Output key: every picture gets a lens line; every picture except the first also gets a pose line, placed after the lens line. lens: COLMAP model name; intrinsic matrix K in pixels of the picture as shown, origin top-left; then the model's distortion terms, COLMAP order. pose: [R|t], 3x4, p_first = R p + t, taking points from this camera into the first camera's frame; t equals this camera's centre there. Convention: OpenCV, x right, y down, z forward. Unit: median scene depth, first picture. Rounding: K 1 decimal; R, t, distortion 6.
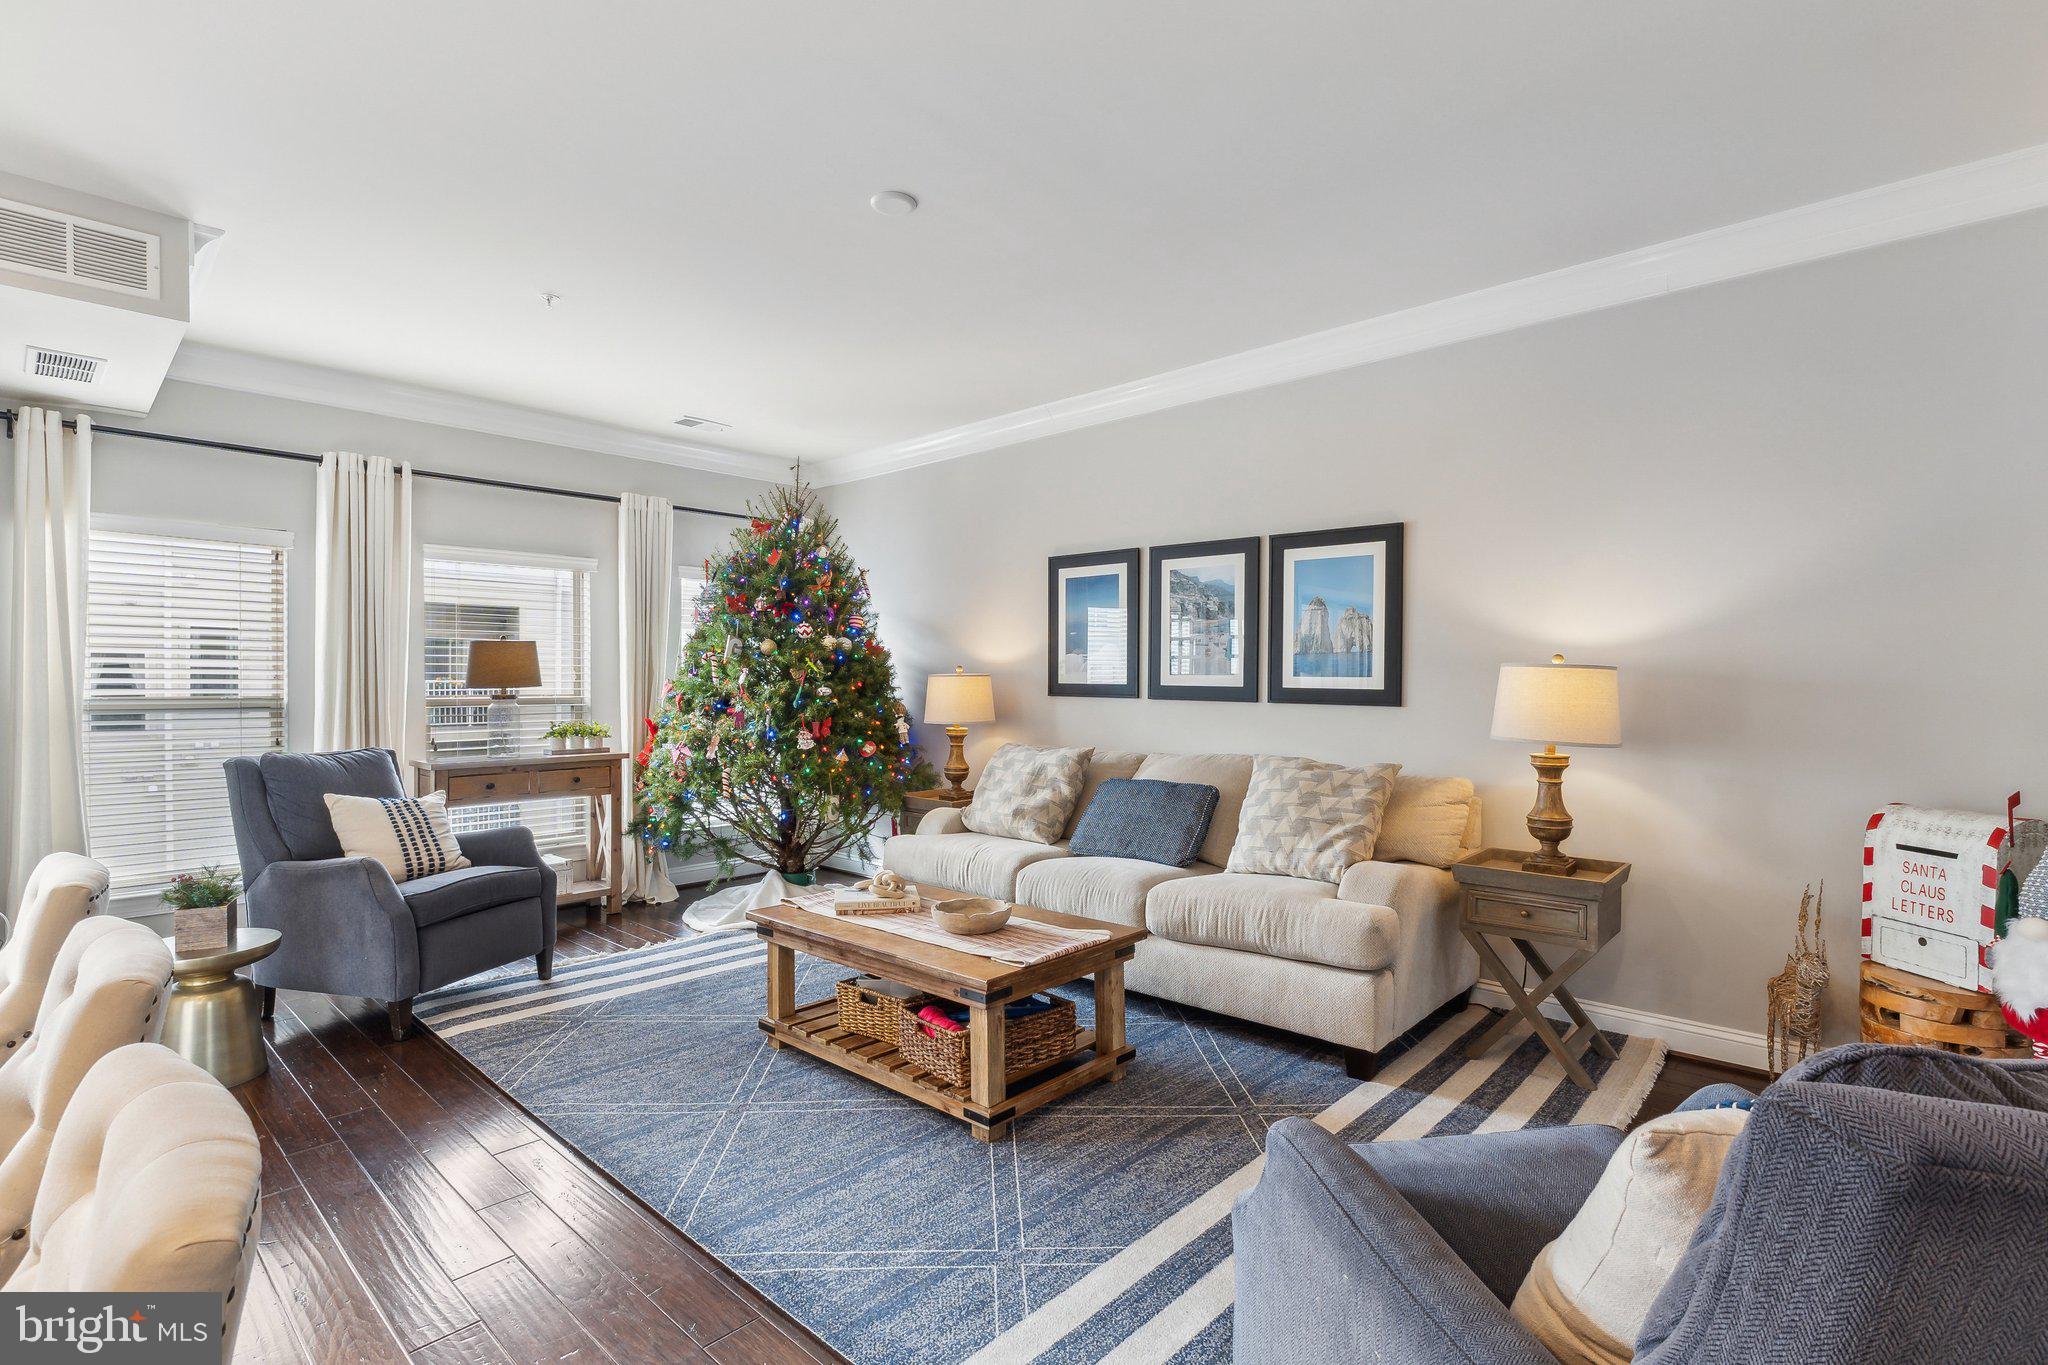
lens RADIAL K [[959.0, 0, 1024.4], [0, 959.0, 686.9], [0, 0, 1]] dist [-0.014373, 0.001383]
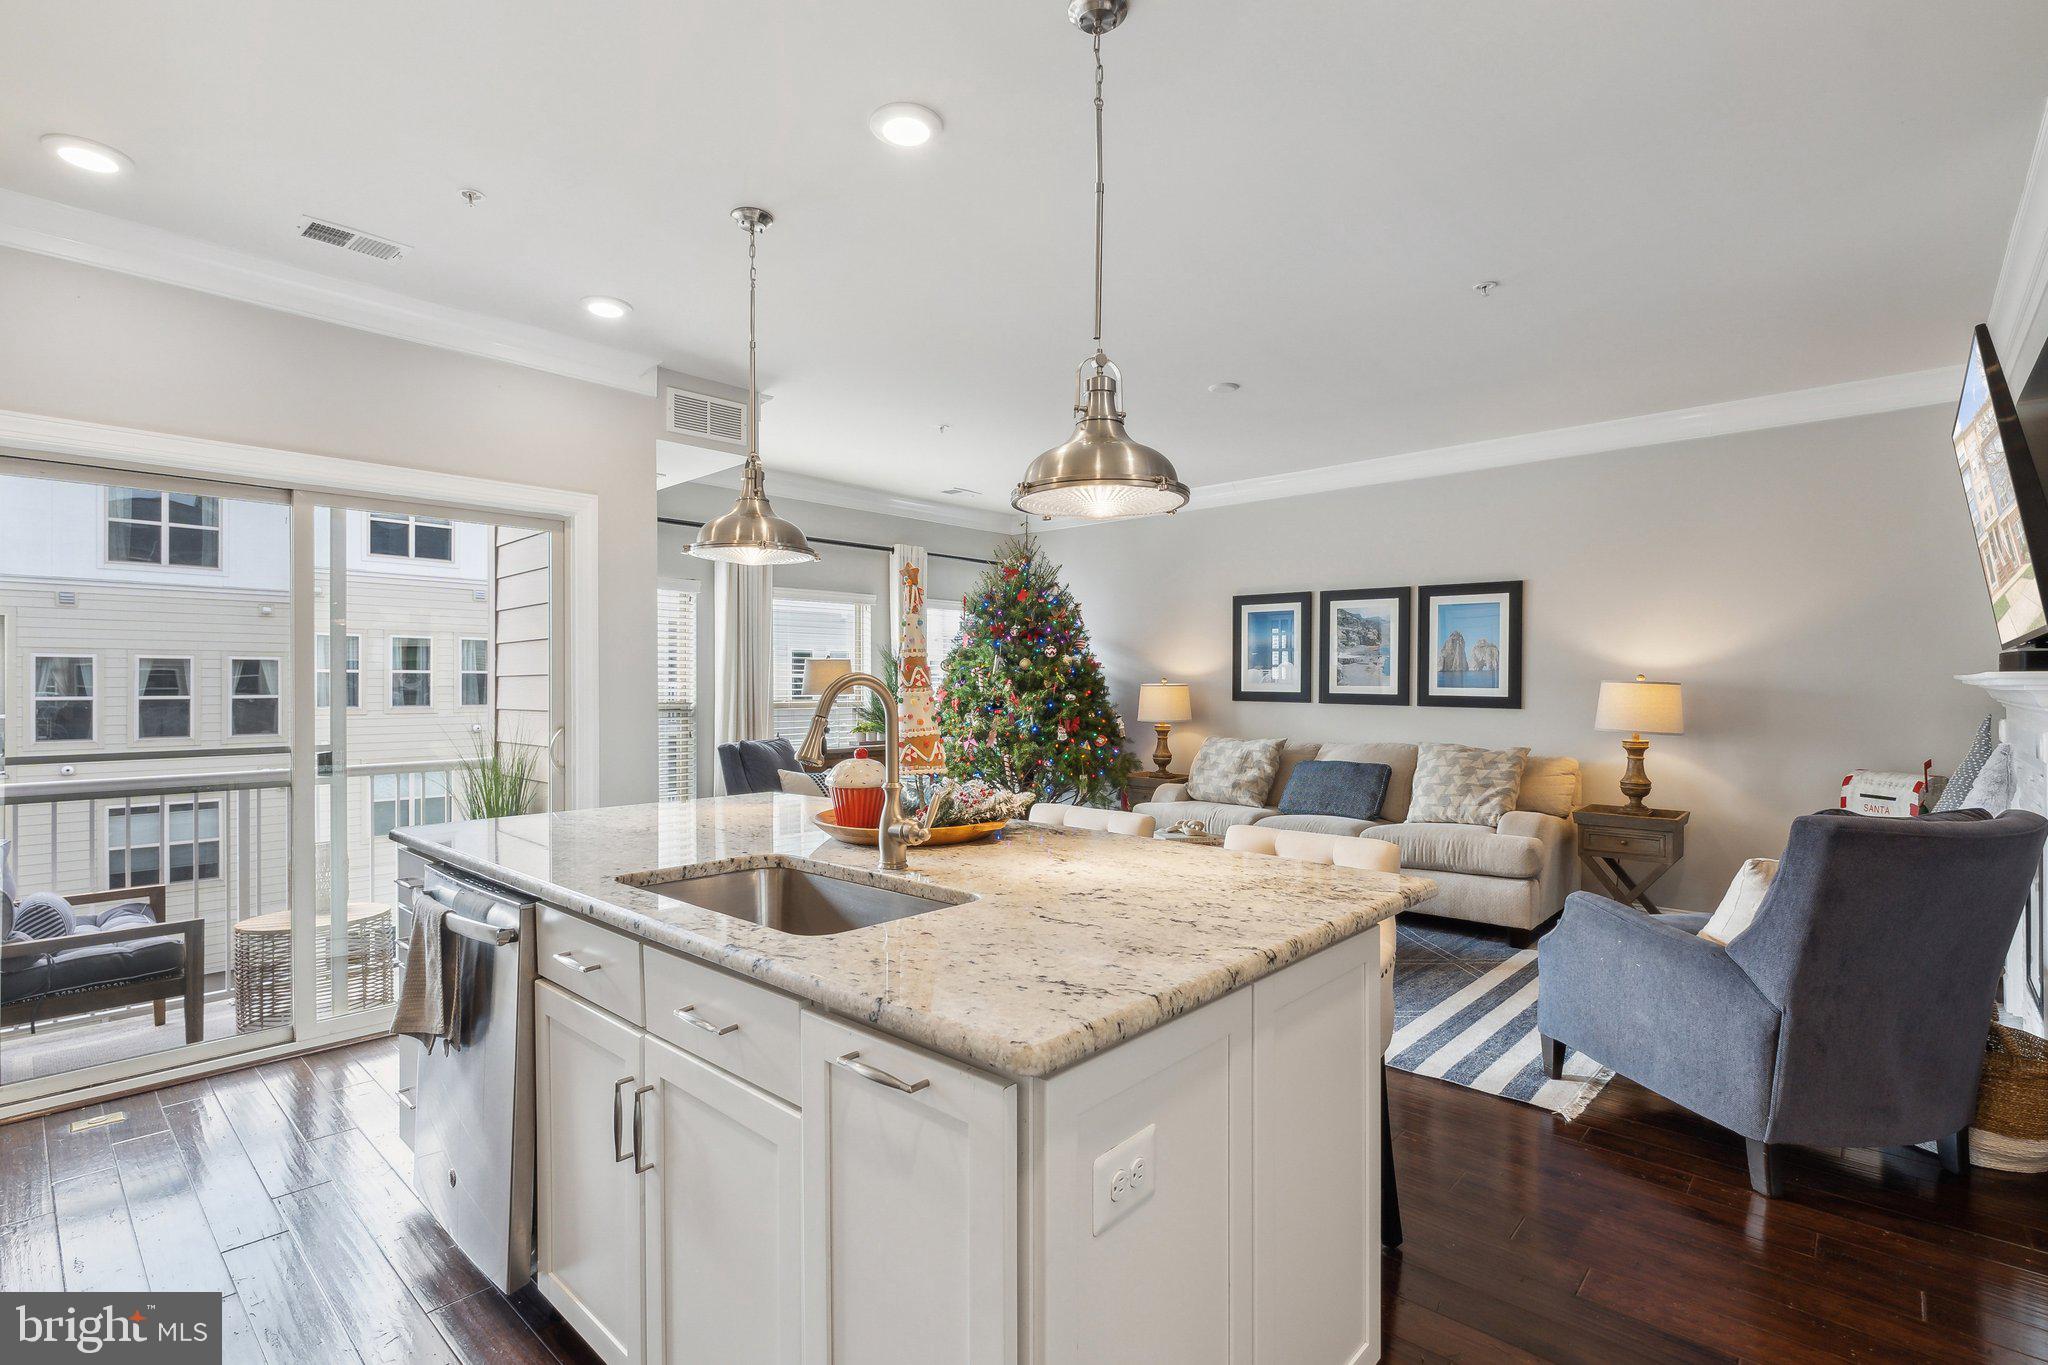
lens RADIAL K [[955.5, 0, 1024.0], [0, 955.5, 682.5], [0, 0, 1]] dist [-0.009812, -0.001309]
pose [[0.999998, 0.000402, 0.002082, -0.316045], [-0.000388, 0.999979, -0.006500, -0.008287], [-0.002085, 0.006500, 0.999977, -0.380706]]
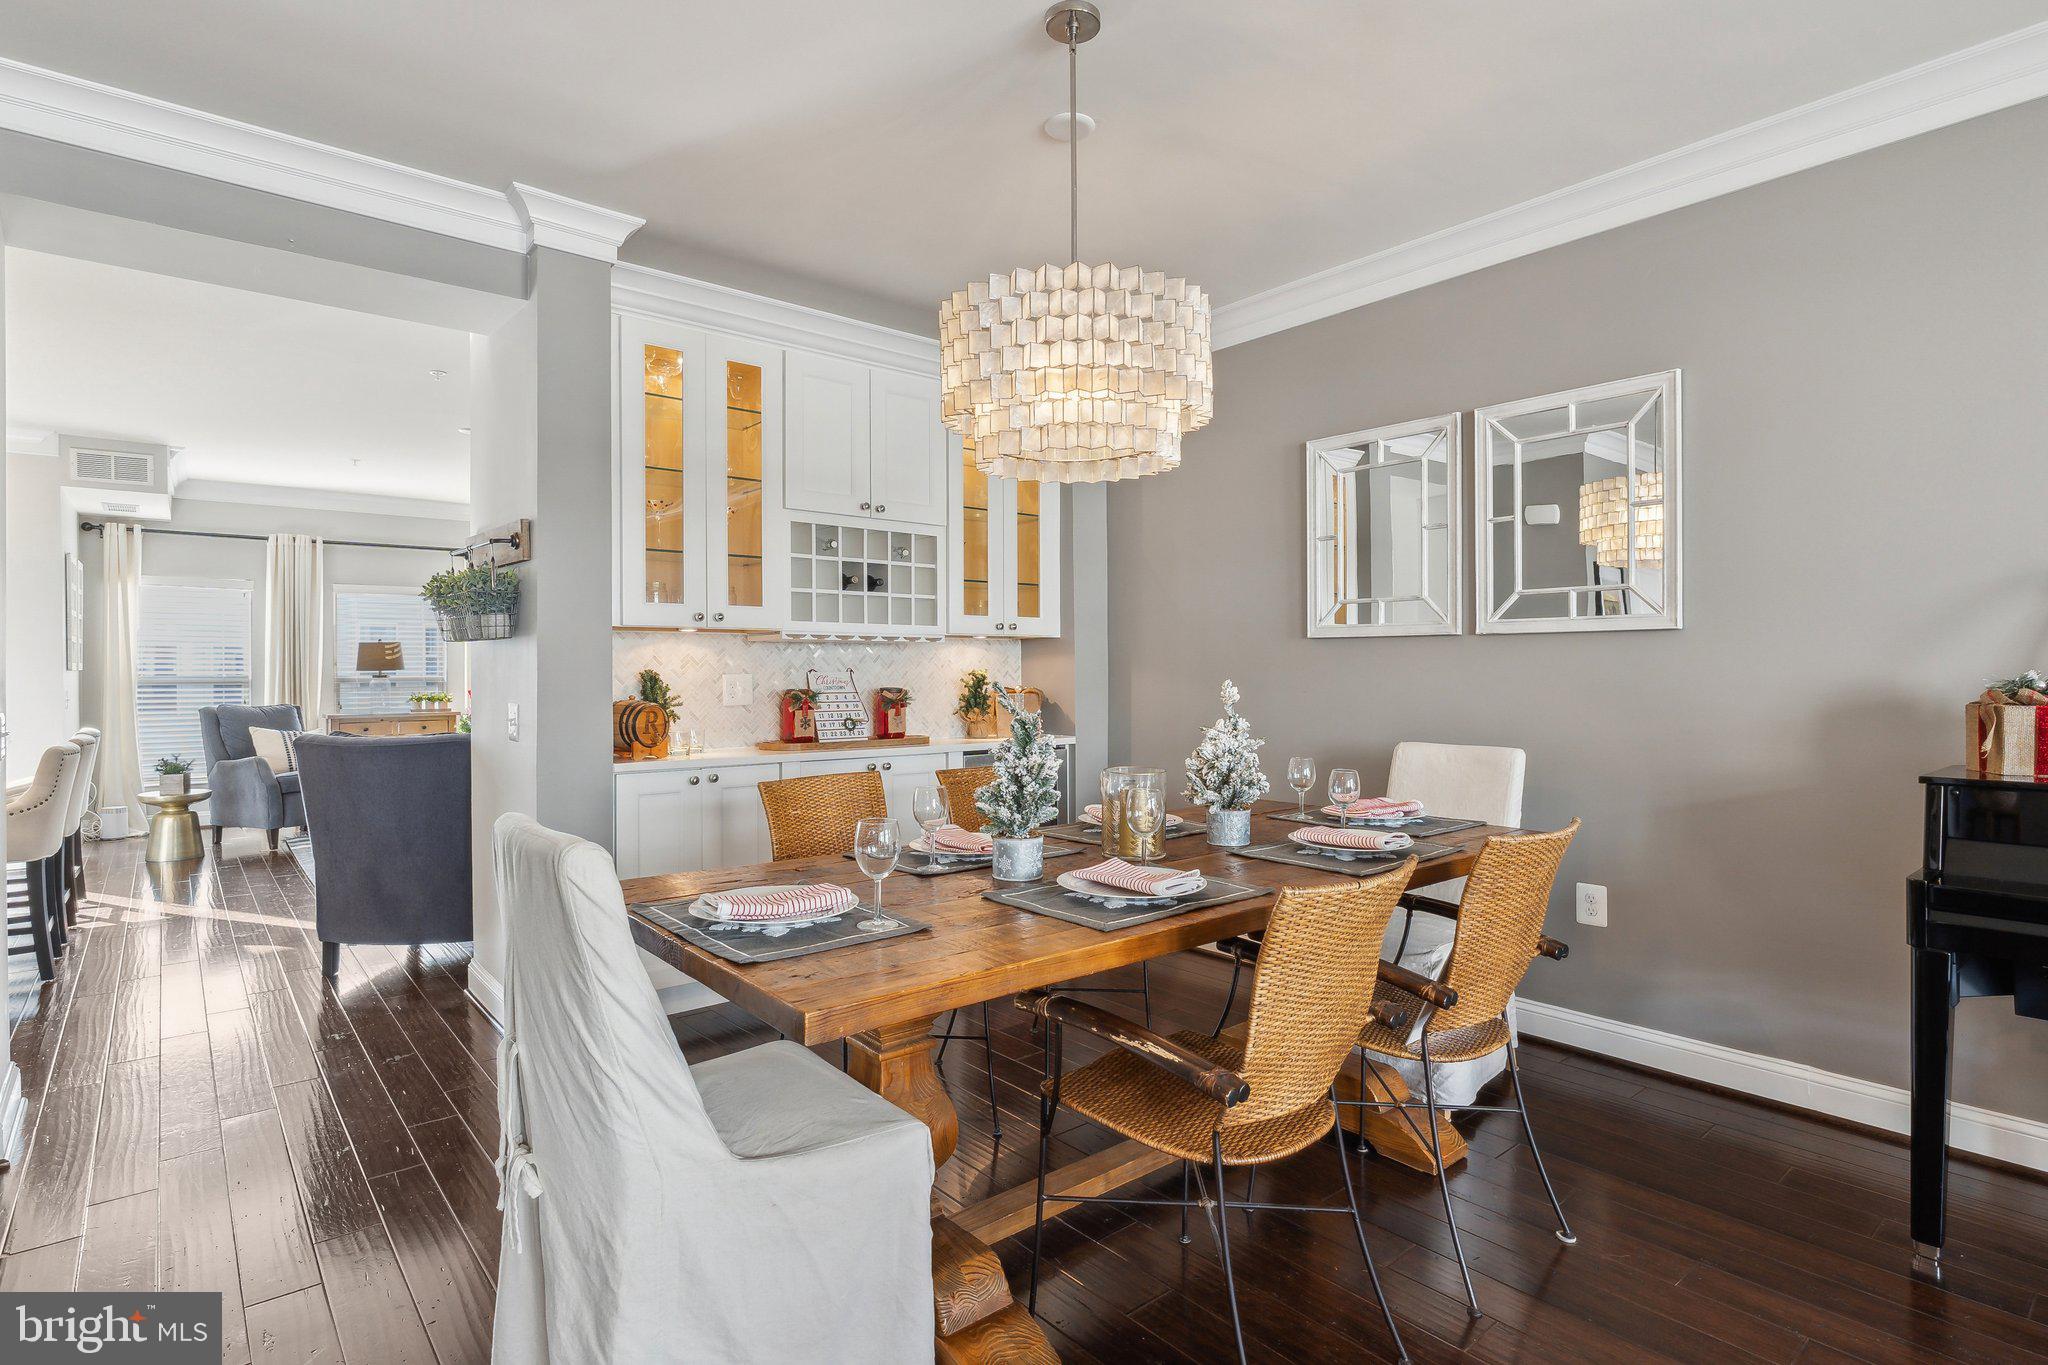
lens RADIAL K [[1034.1, 0, 1022.7], [0, 1034.1, 675.1], [0, 0, 1]] dist [-0.006611, -0.000636]
pose [[0.991306, -0.001428, -0.131567, 0.889581], [0.001602, 0.999998, 0.001215, 0.008962], [0.131565, -0.001415, 0.991307, -0.692250]]
